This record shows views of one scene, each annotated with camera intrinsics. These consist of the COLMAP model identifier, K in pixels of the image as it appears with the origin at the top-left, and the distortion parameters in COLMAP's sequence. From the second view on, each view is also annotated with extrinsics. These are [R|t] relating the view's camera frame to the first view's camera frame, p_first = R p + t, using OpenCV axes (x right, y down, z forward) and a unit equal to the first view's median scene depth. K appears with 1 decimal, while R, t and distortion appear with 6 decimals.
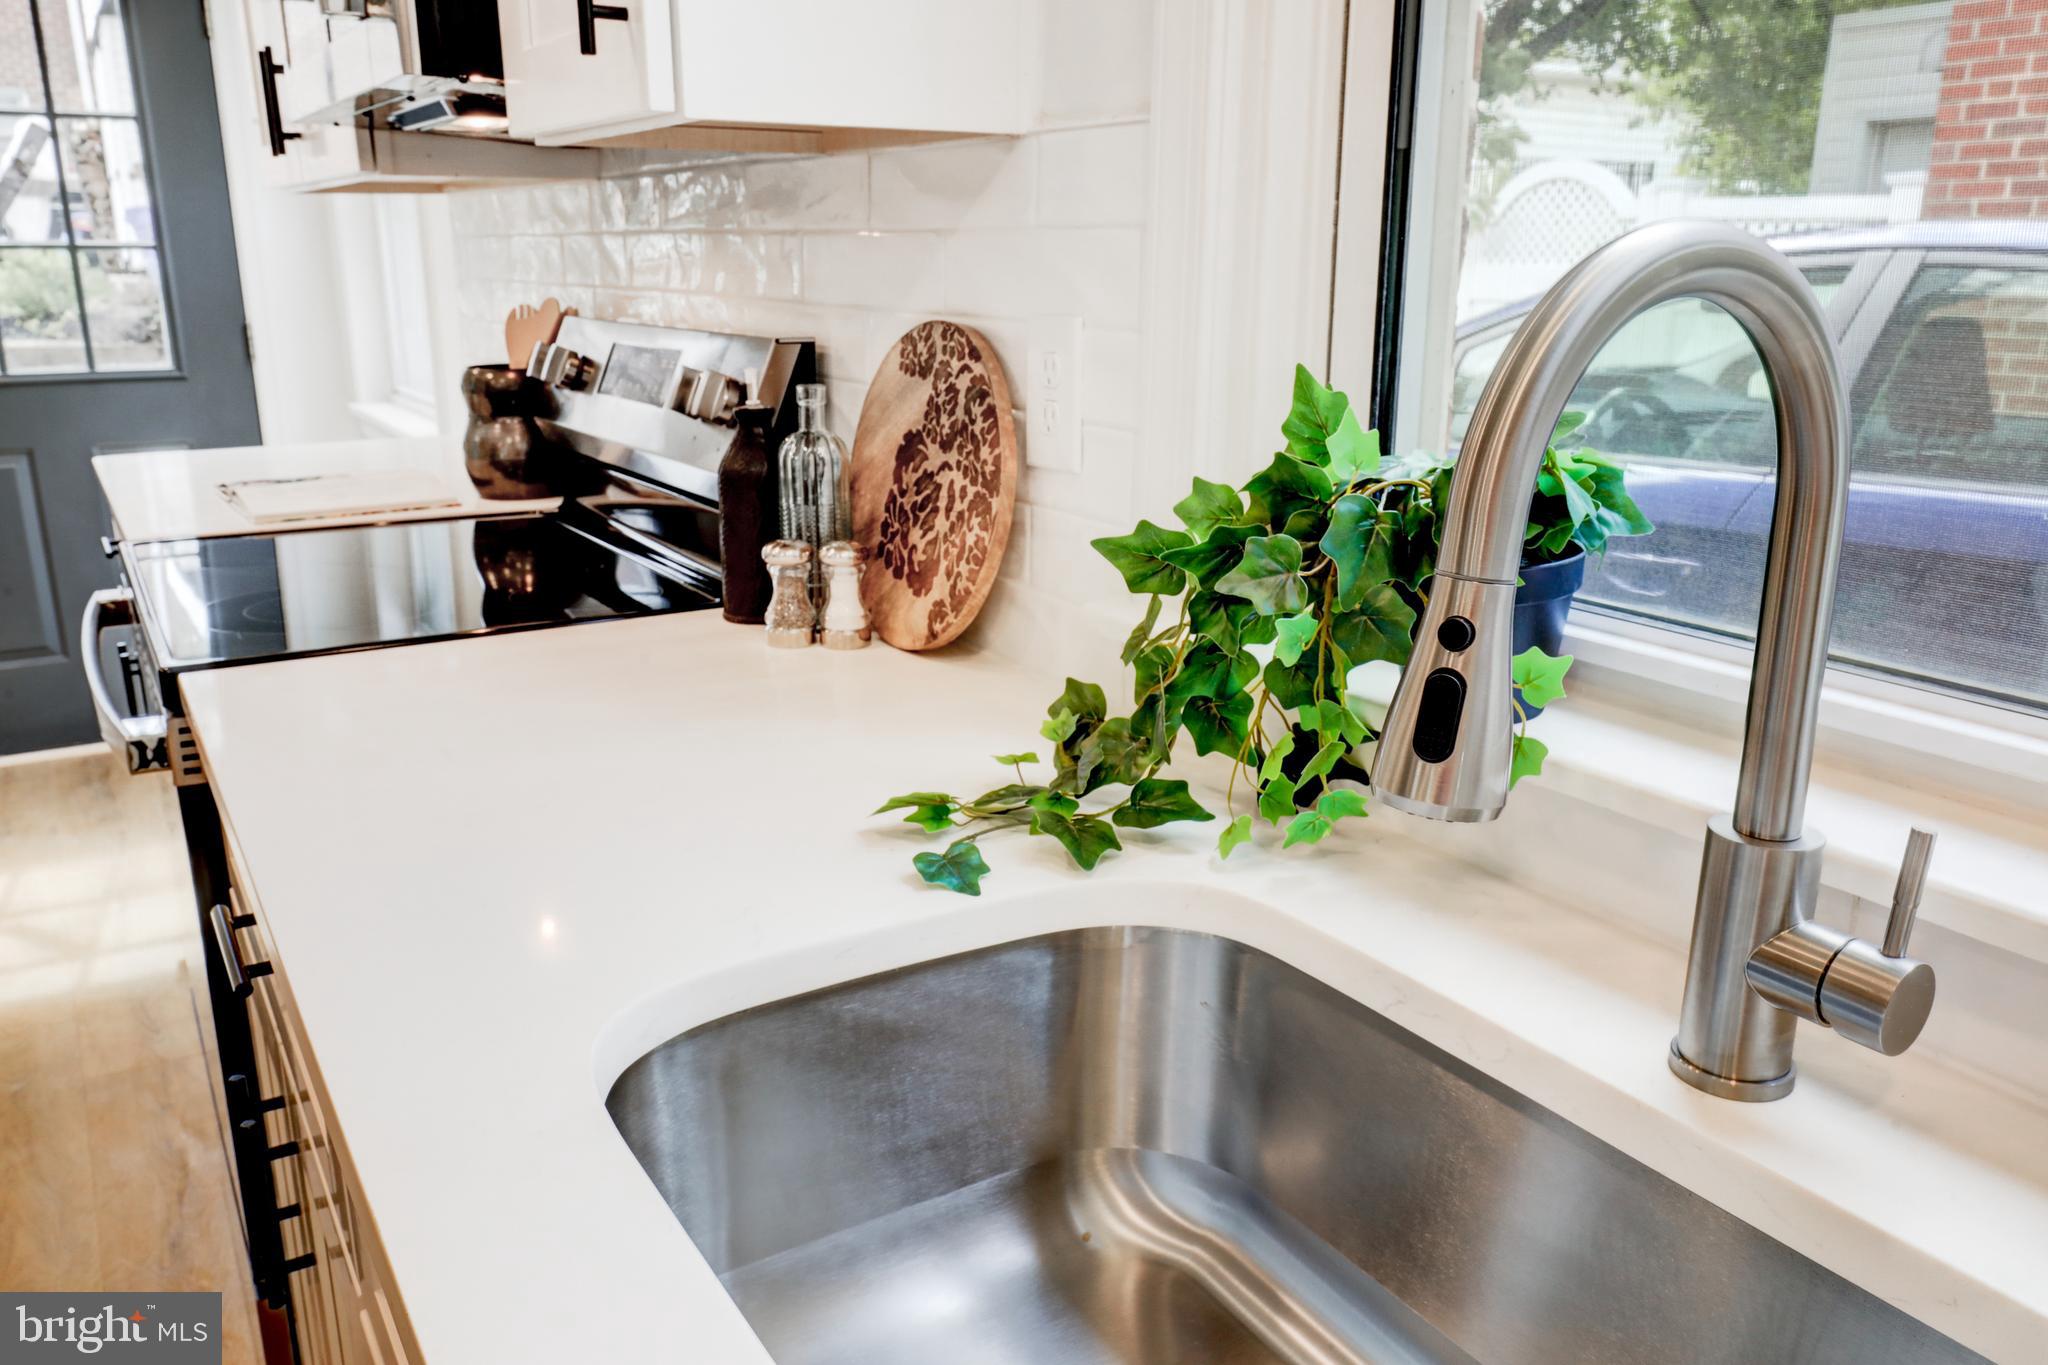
lens RADIAL K [[1532.2, 0, 1024.3], [0, 1532.2, 696.5], [0, 0, 1]] dist [0.010676, -0.000858]
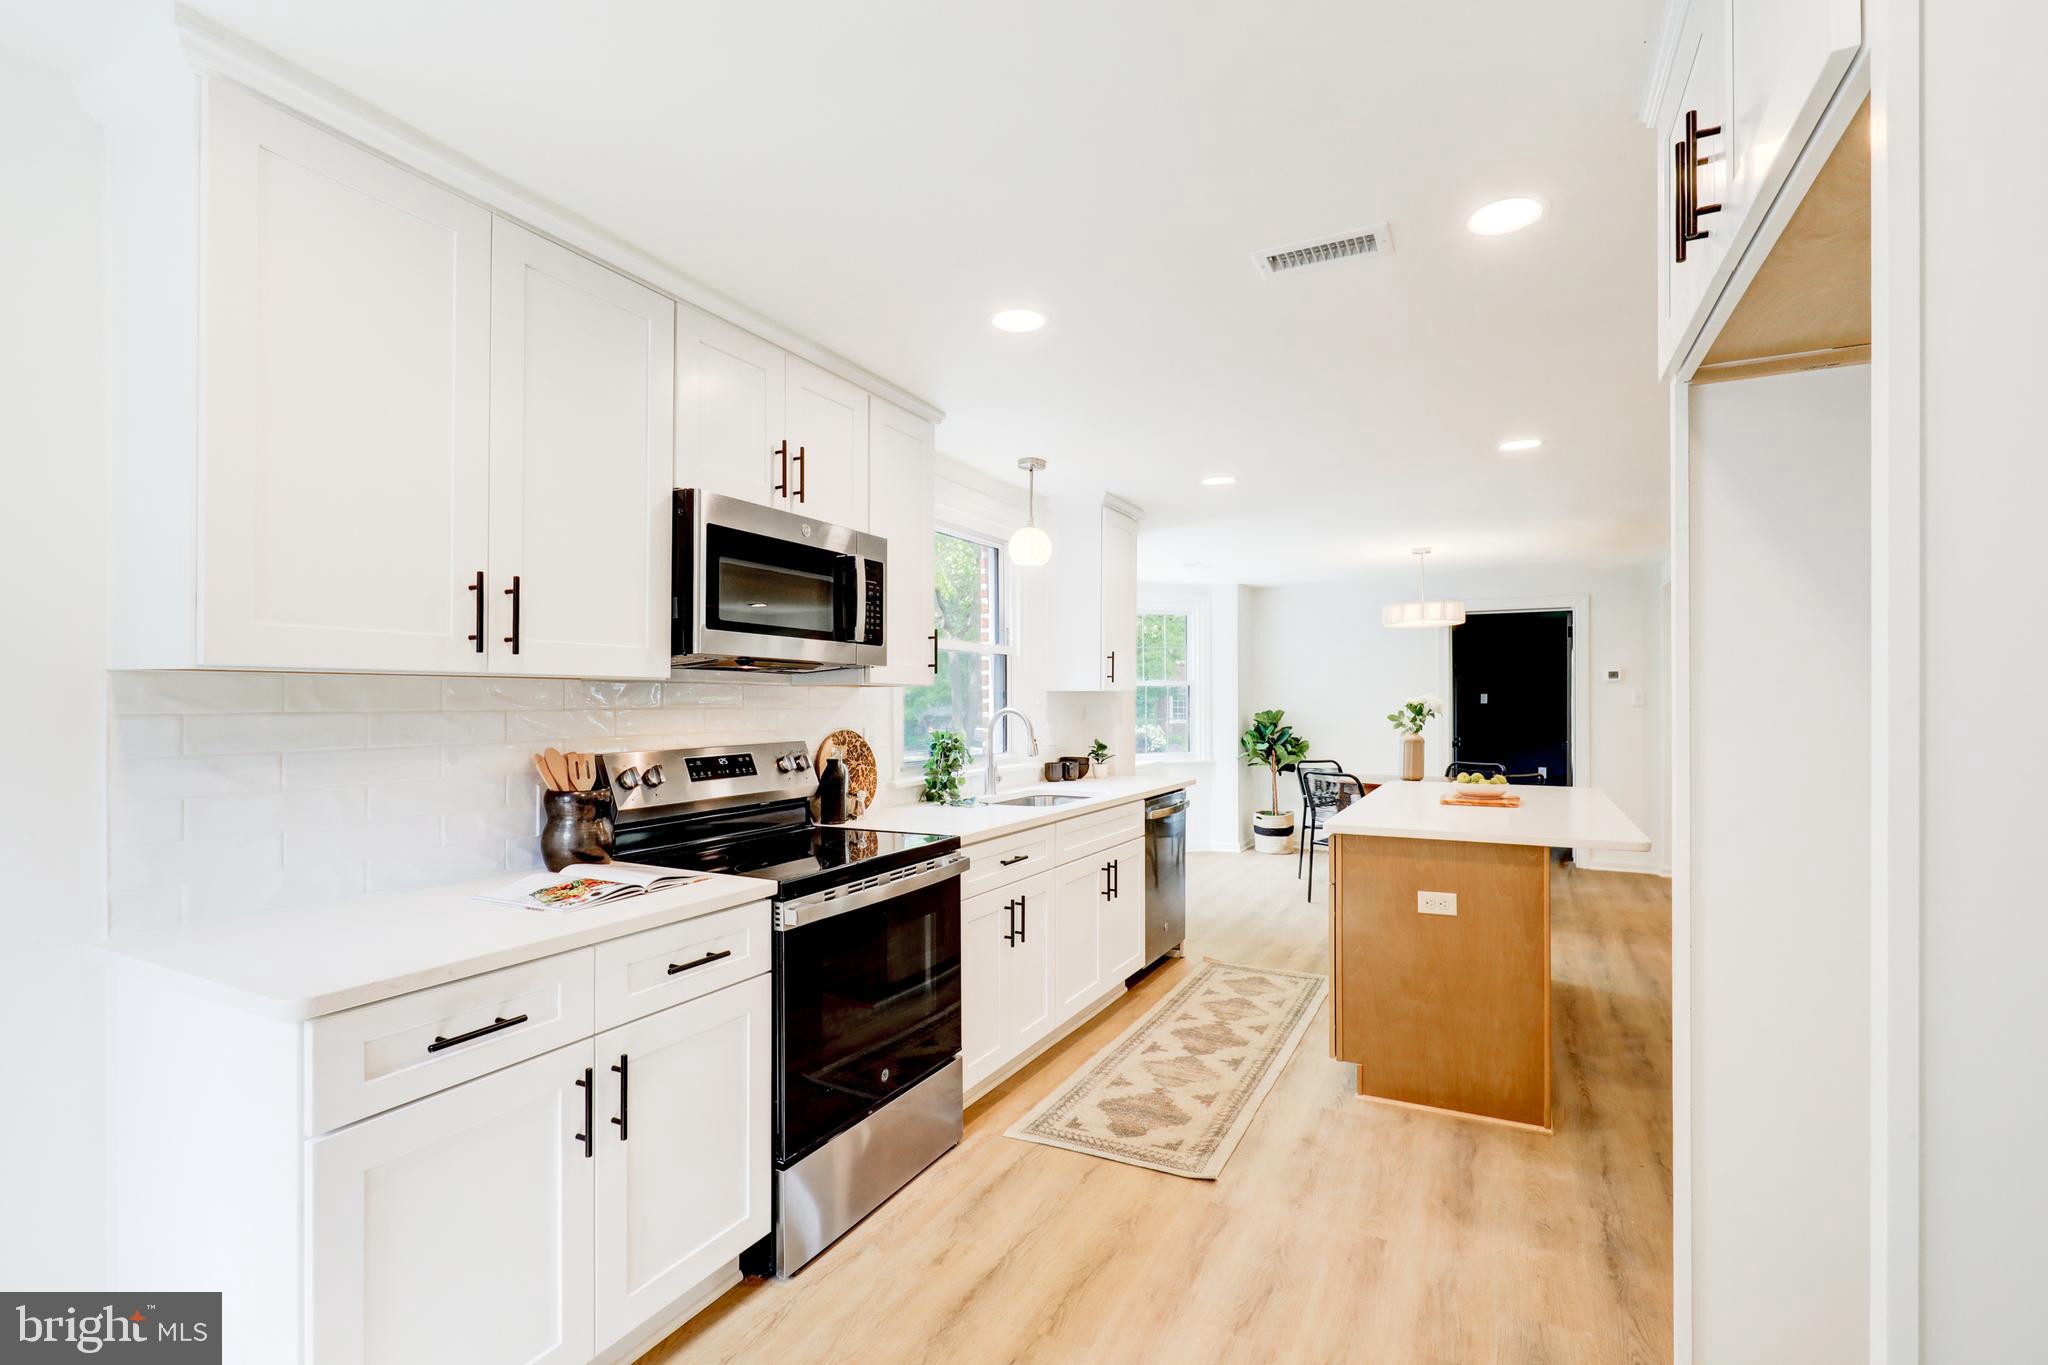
lens RADIAL K [[935.0, 0, 1022.6], [0, 935.0, 697.5], [0, 0, 1]] dist [0.003027, -0.002405]
pose [[-0.505660, 0.000303, 0.862733, -2.285064], [0.240696, 0.960343, 0.140738, -0.538881], [-0.828477, 0.278822, -0.485679, 1.720157]]
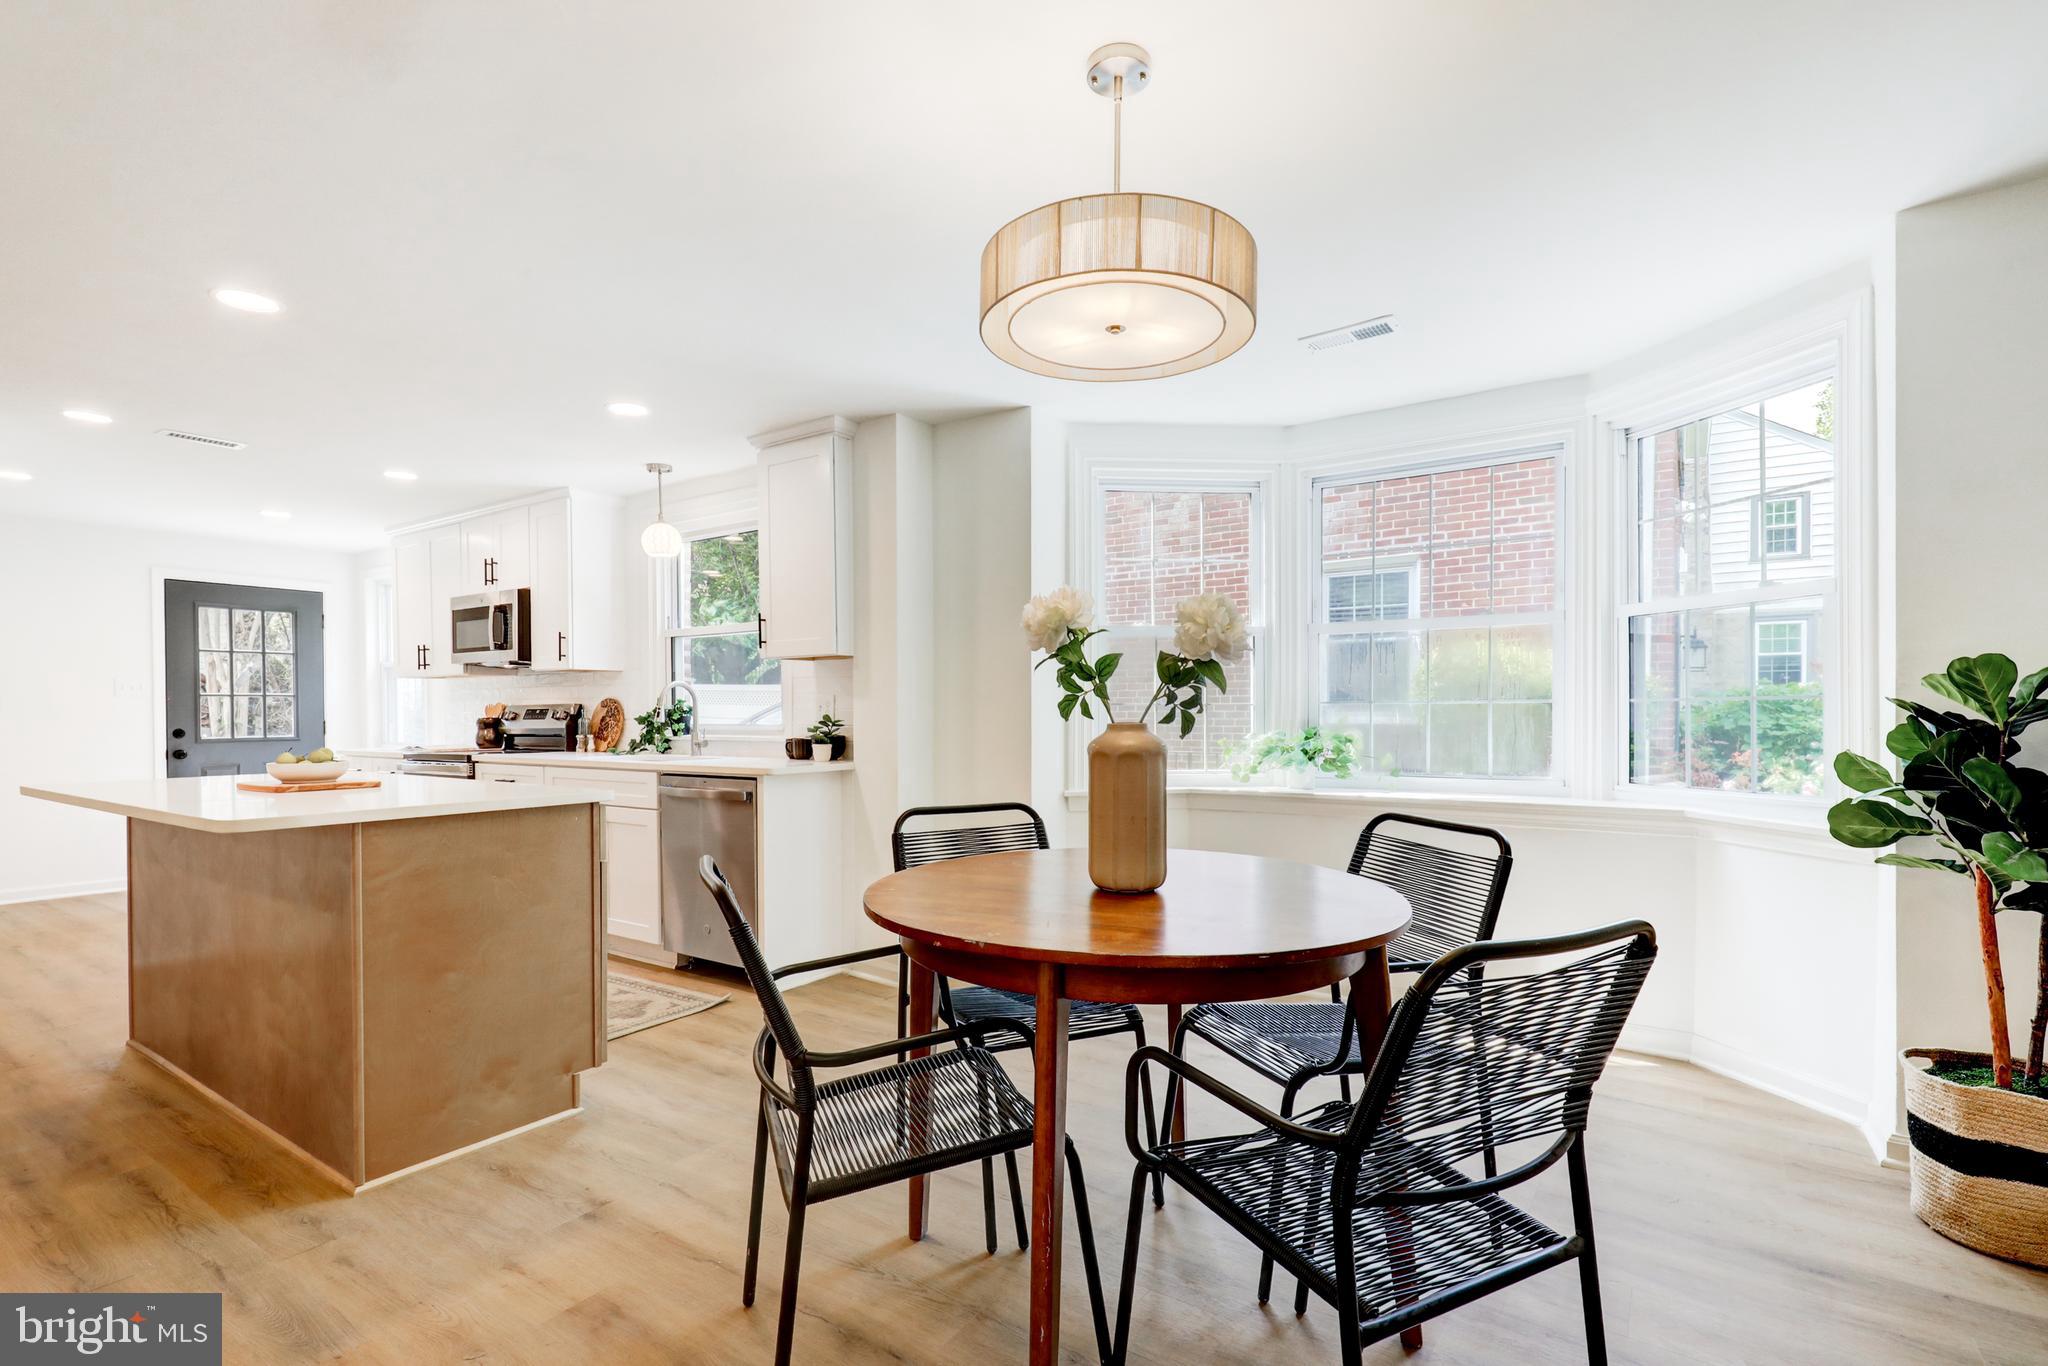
lens RADIAL K [[935.0, 0, 1004.5], [0, 935.0, 725.7], [0, 0, 1]] dist [0.003027, -0.002405]
pose [[0.919692, -0.015063, 0.392351, -0.066456], [0.118553, 0.963279, -0.240913, 0.957624], [-0.374315, 0.268080, 0.887706, -2.916566]]
